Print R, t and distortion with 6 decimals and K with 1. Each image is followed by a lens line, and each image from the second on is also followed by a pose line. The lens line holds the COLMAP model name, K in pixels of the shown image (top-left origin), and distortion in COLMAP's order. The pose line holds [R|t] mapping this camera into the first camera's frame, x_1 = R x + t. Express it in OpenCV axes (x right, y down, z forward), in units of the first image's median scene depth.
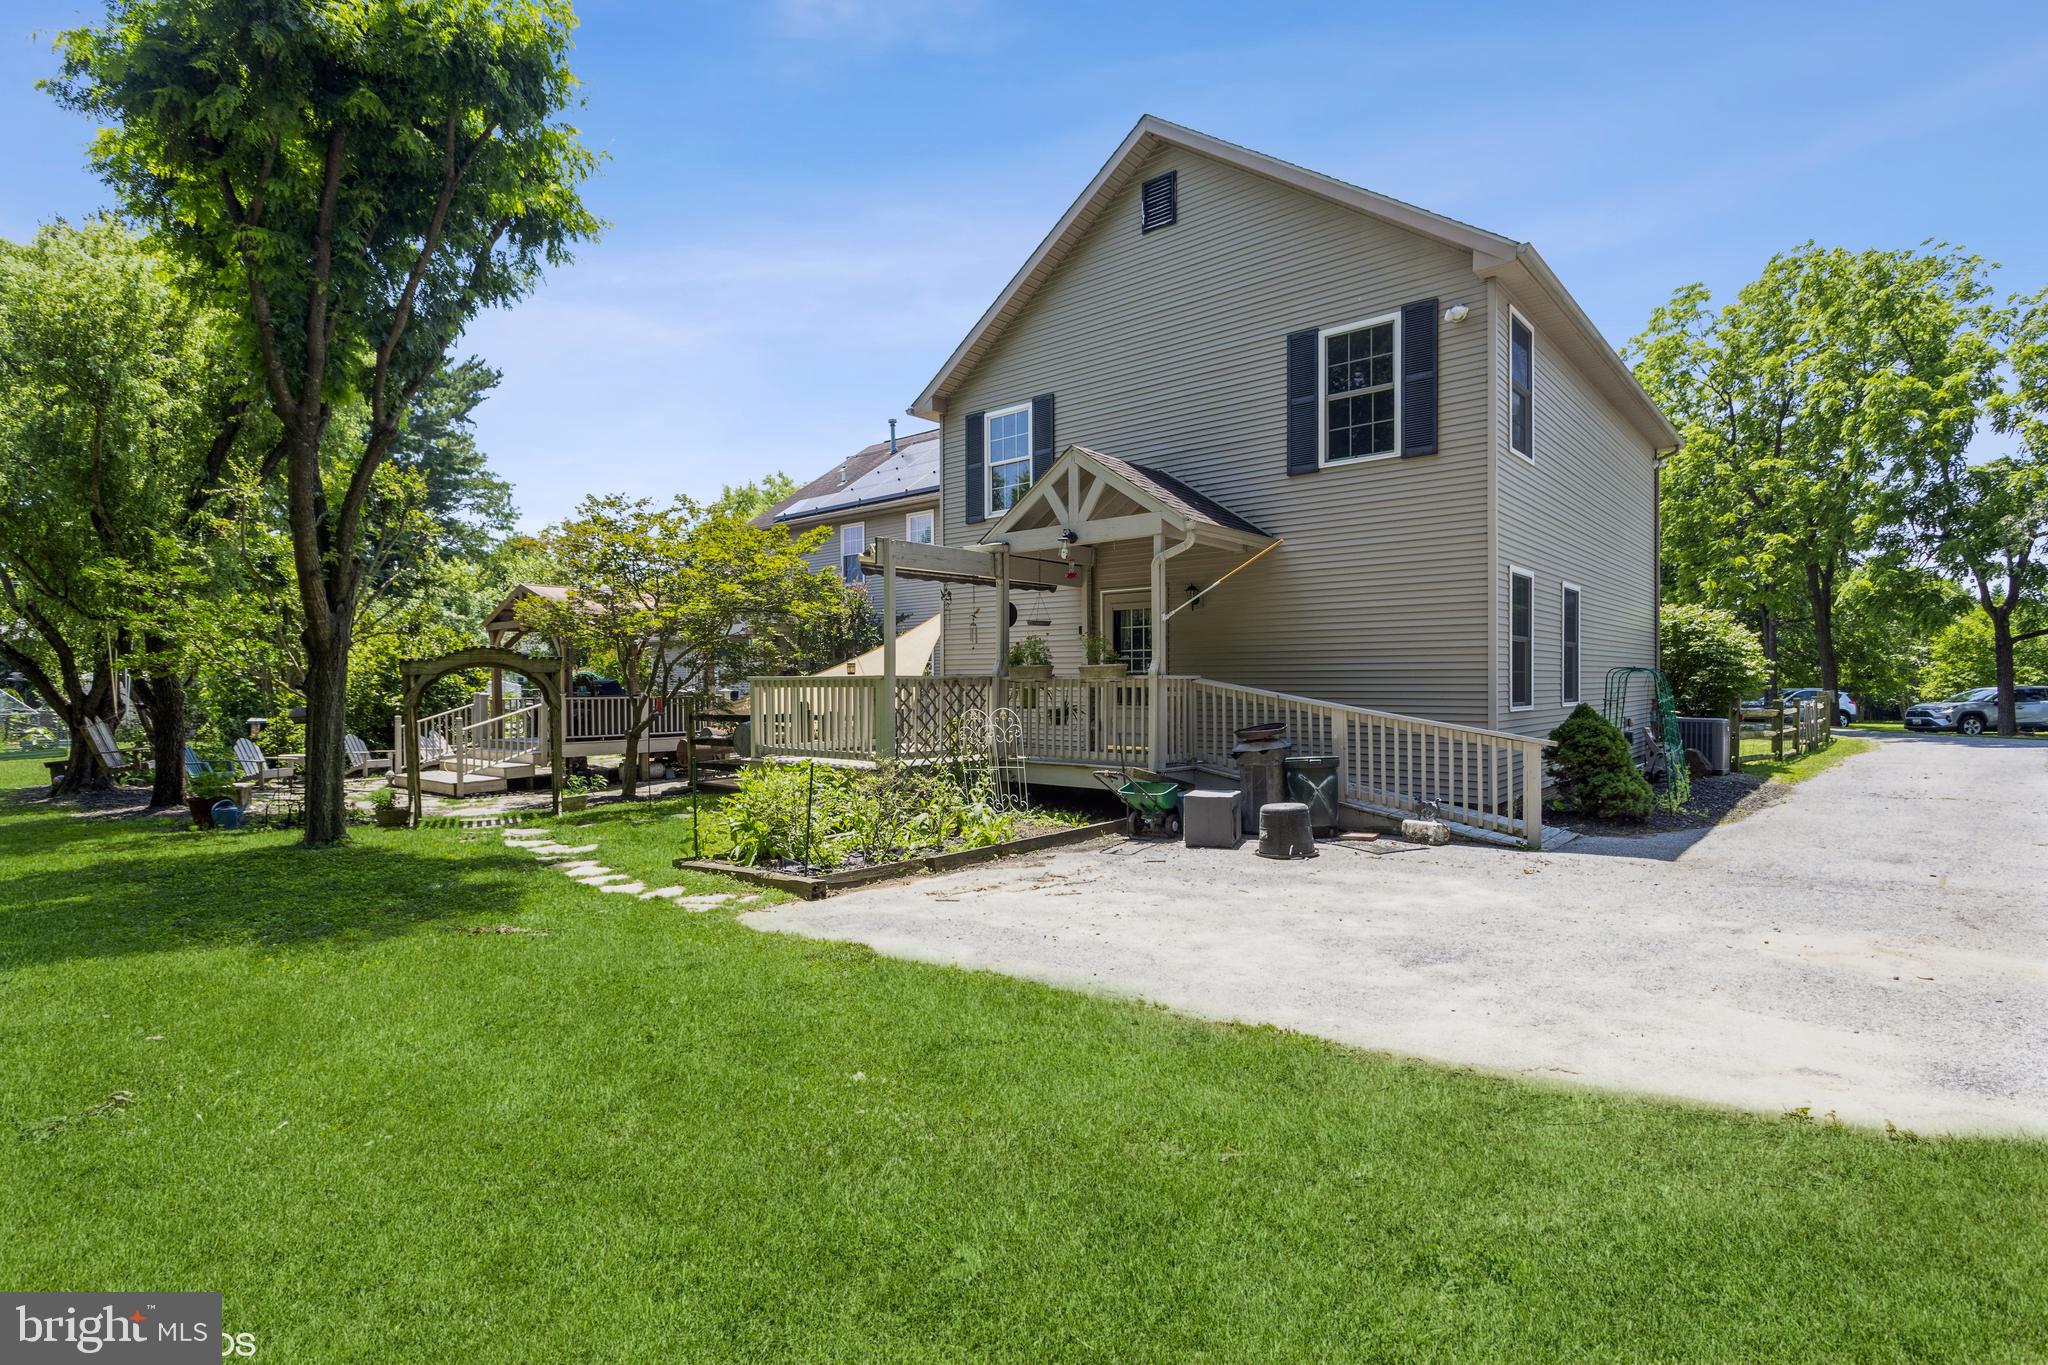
lens RADIAL K [[990.8, 0, 1022.0], [0, 990.8, 682.1], [0, 0, 1]] dist [0.000994, -0.000359]
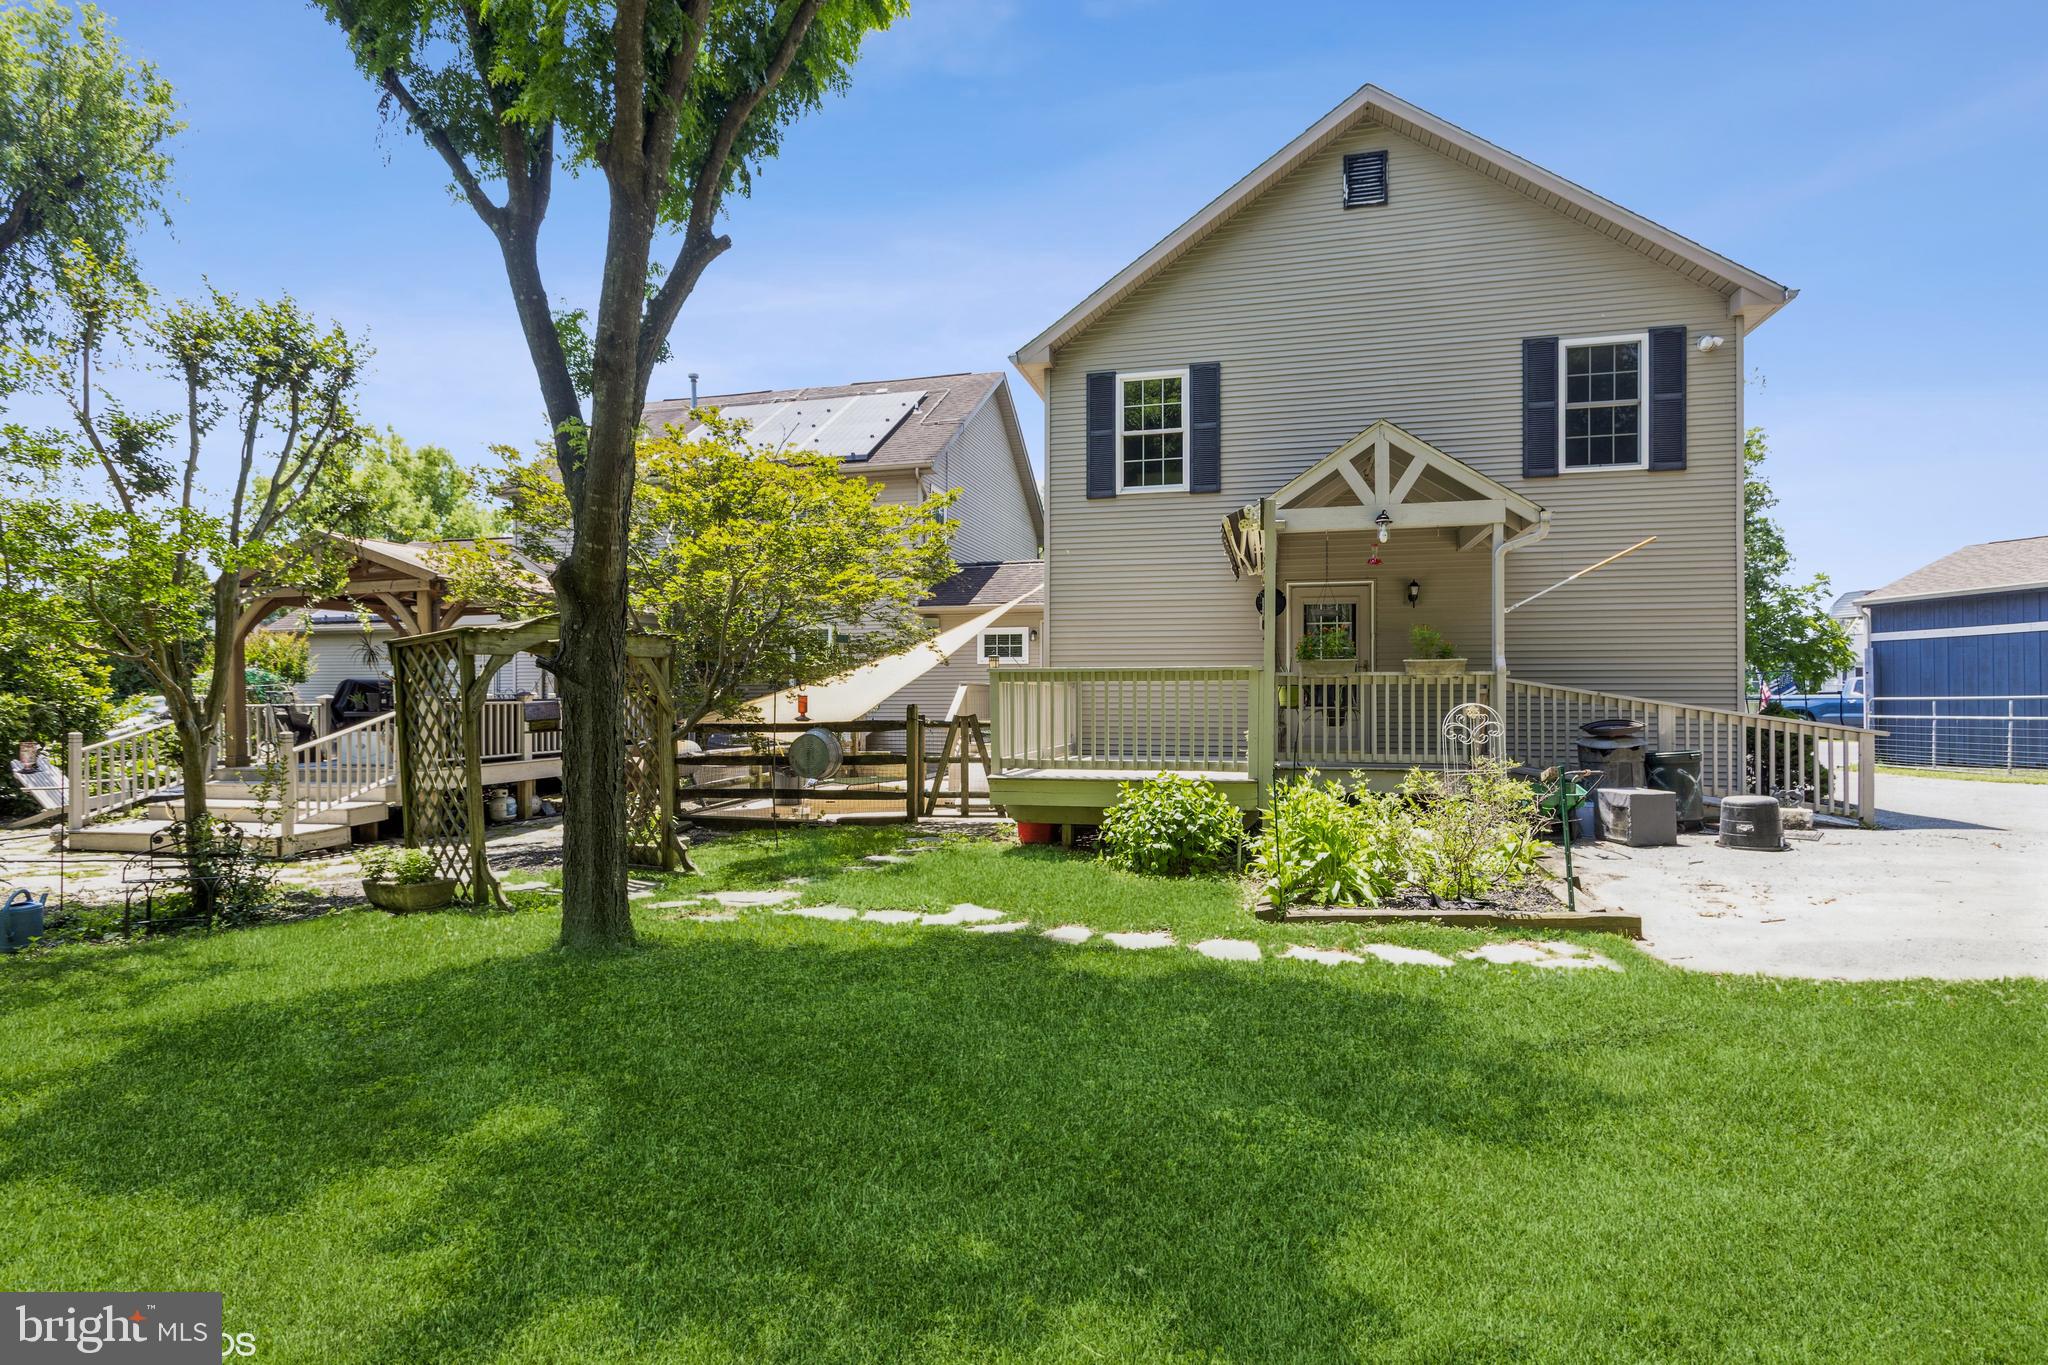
lens RADIAL K [[990.8, 0, 1024.6], [0, 990.8, 699.8], [0, 0, 1]] dist [0.000994, -0.000359]
pose [[0.889339, 0.009090, 0.457157, -0.666703], [-0.004076, 0.999920, -0.011952, 0.032572], [-0.457230, 0.008766, 0.889305, 0.350936]]
